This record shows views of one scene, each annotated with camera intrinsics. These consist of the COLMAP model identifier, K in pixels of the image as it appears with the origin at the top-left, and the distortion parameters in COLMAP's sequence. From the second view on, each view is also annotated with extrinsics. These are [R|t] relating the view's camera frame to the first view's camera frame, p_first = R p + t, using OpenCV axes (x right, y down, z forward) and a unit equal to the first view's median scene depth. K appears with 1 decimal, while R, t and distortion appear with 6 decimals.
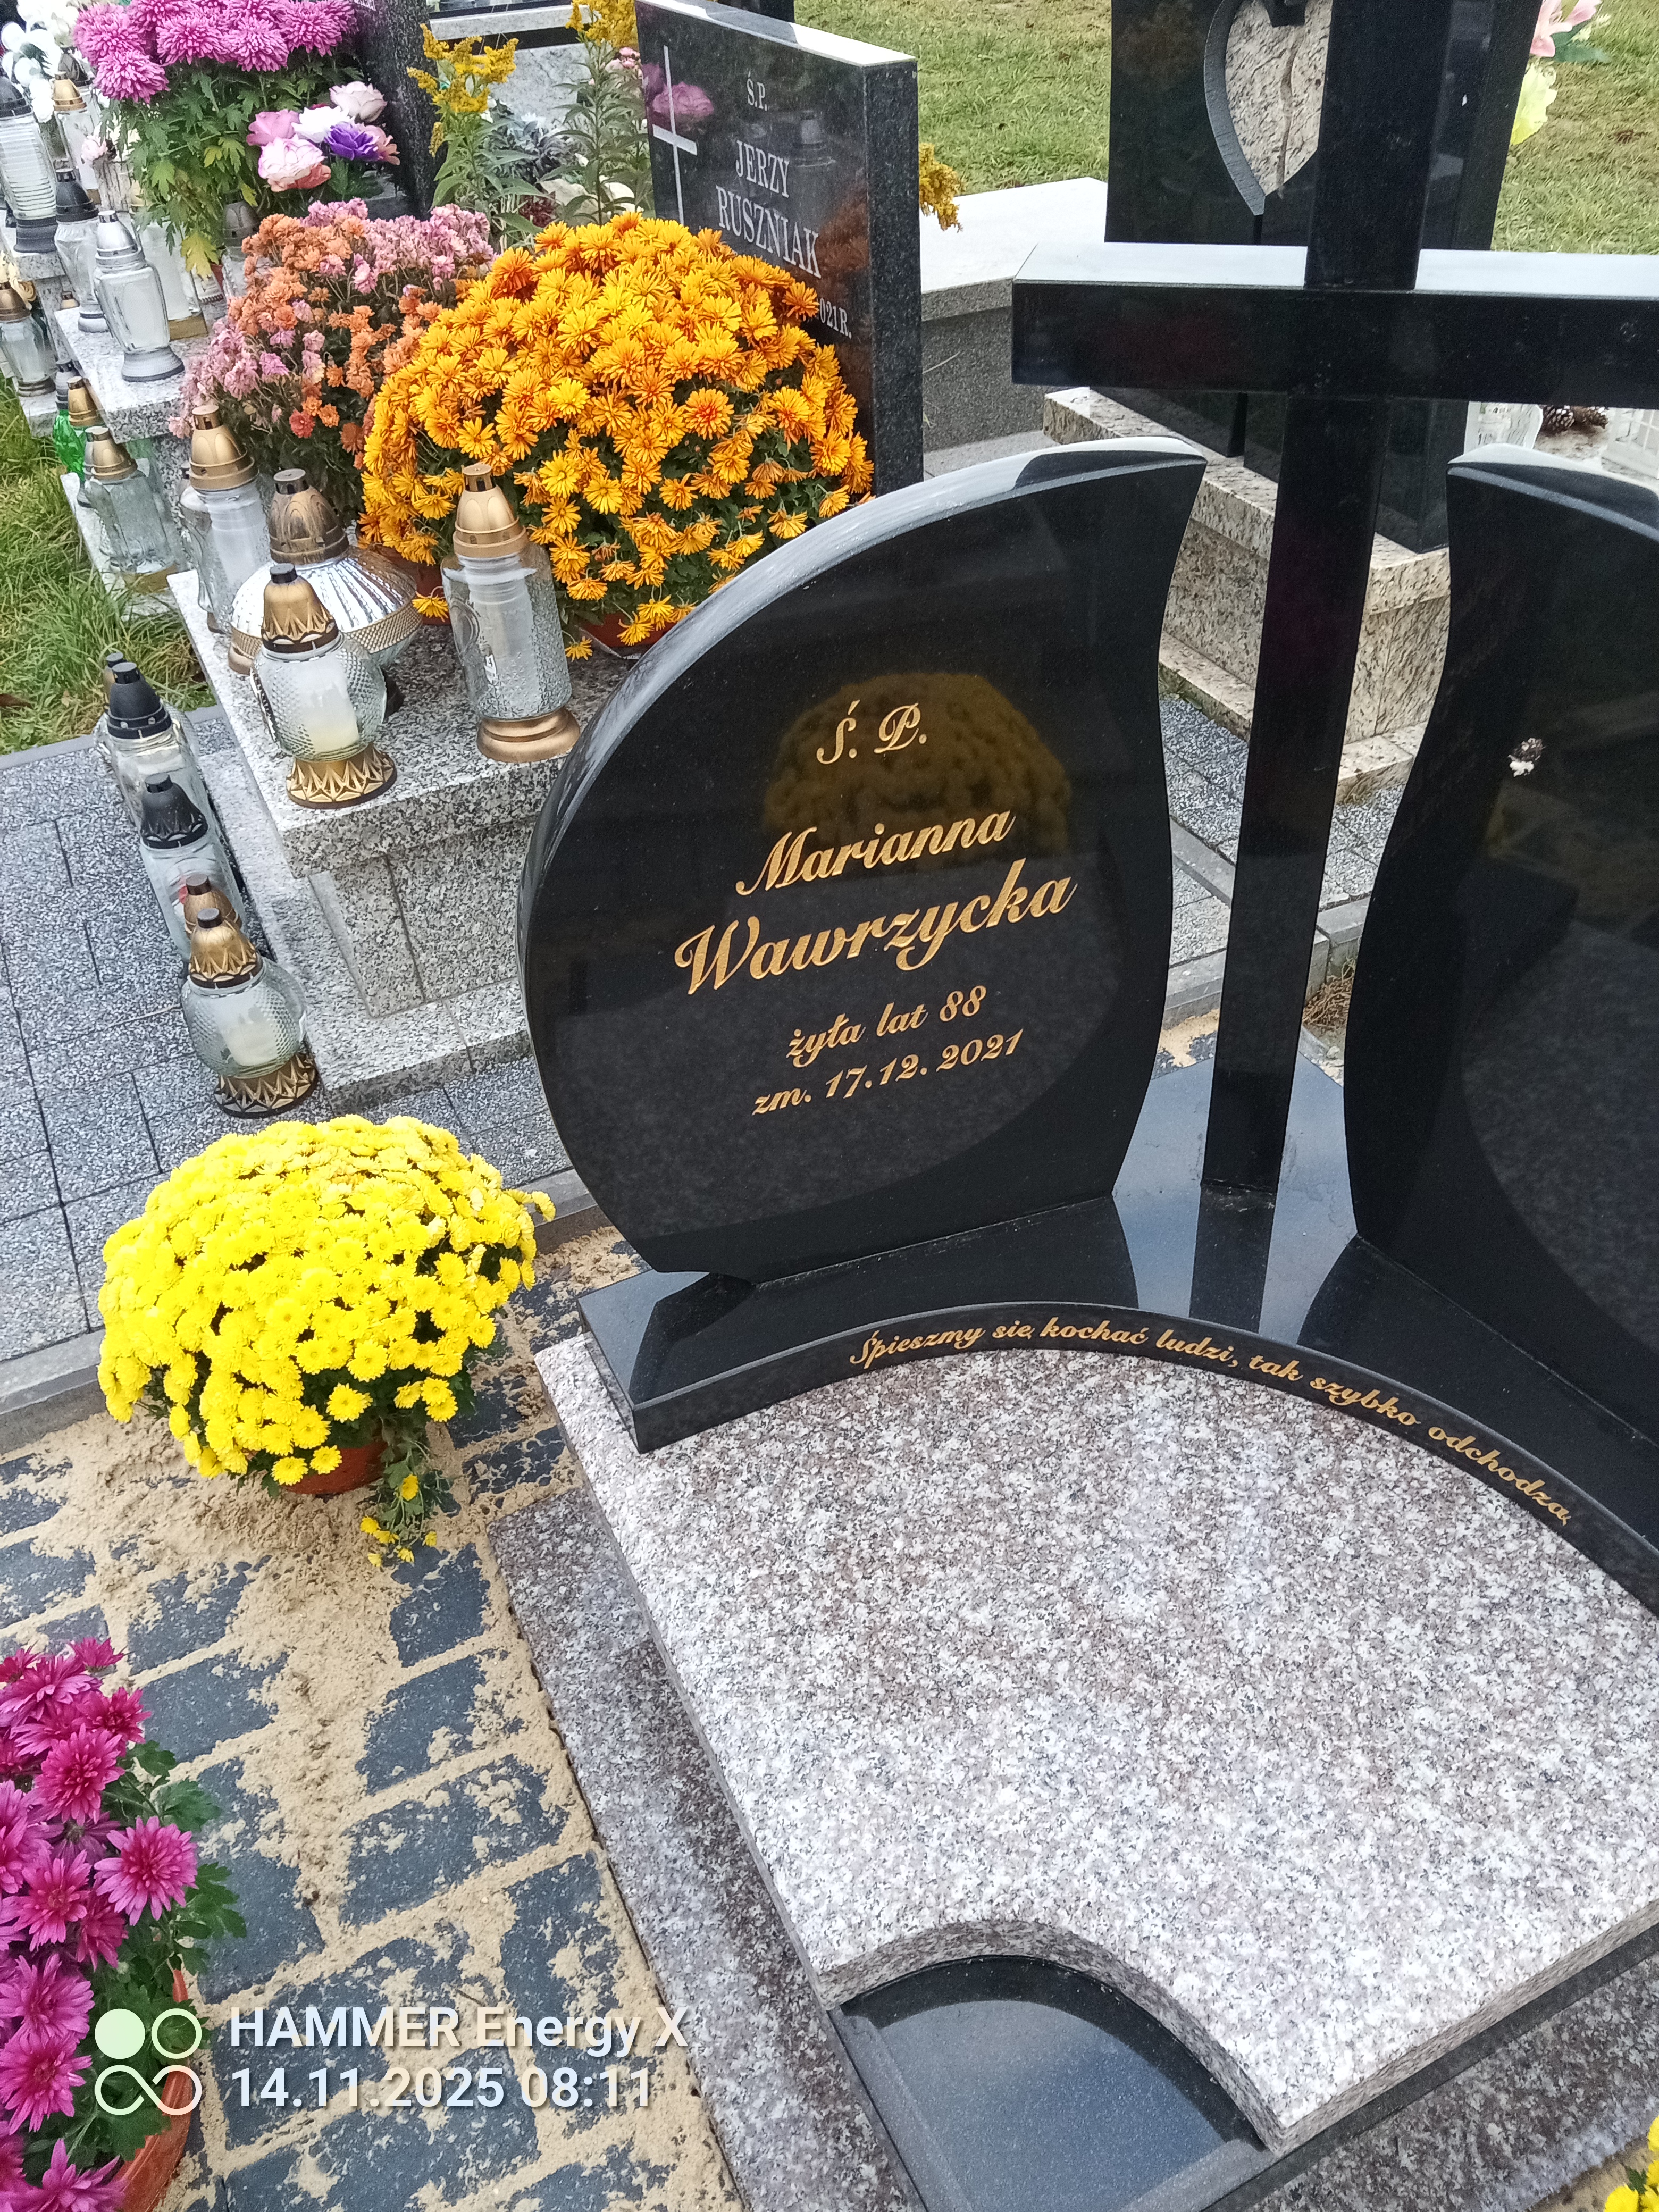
lens RADIAL K [[1749.6, 0, 829.6], [0, 1749.6, 1073.6], [0, 0, 1]] dist [0.092845, -0.185958]
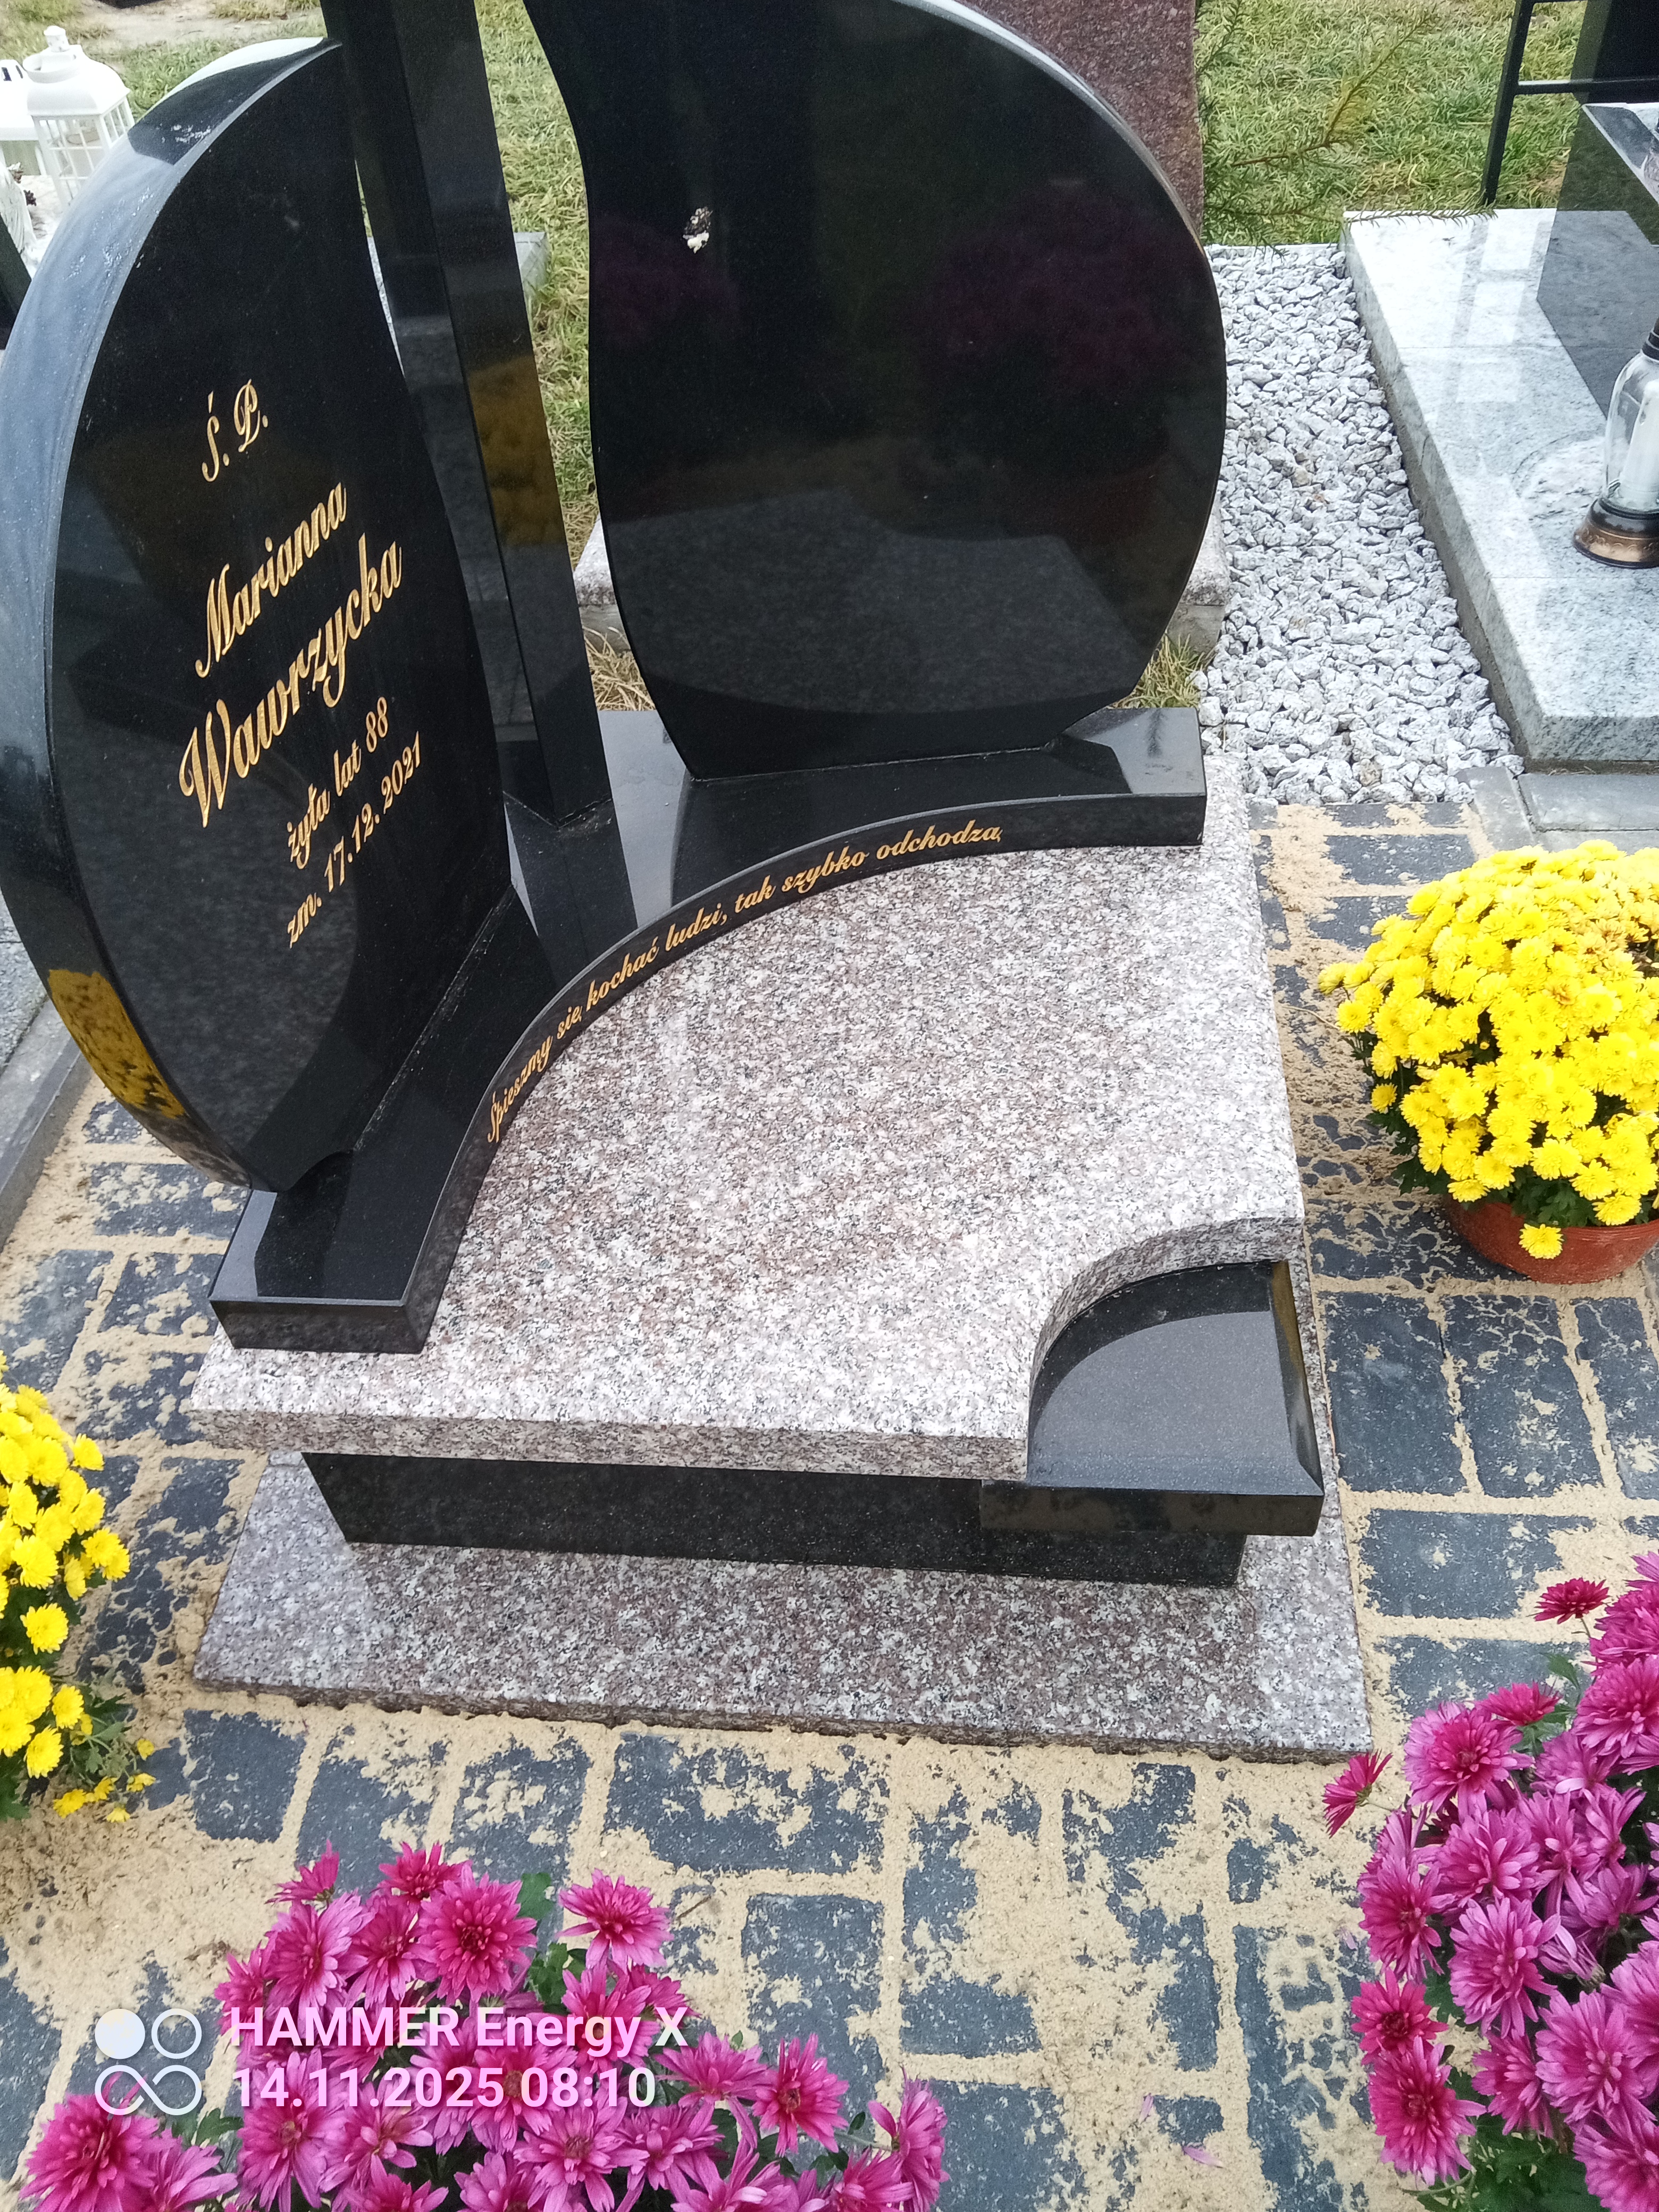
lens RADIAL K [[1741.0, 0, 829.5], [0, 1741.0, 1106.0], [0, 0, 1]] dist [0.166736, -0.463550]
pose [[0.501290, -0.587423, 0.635329, -0.515321], [0.557534, 0.780787, 0.282005, -0.012537], [-0.661713, 0.212851, 0.718909, 0.224835]]
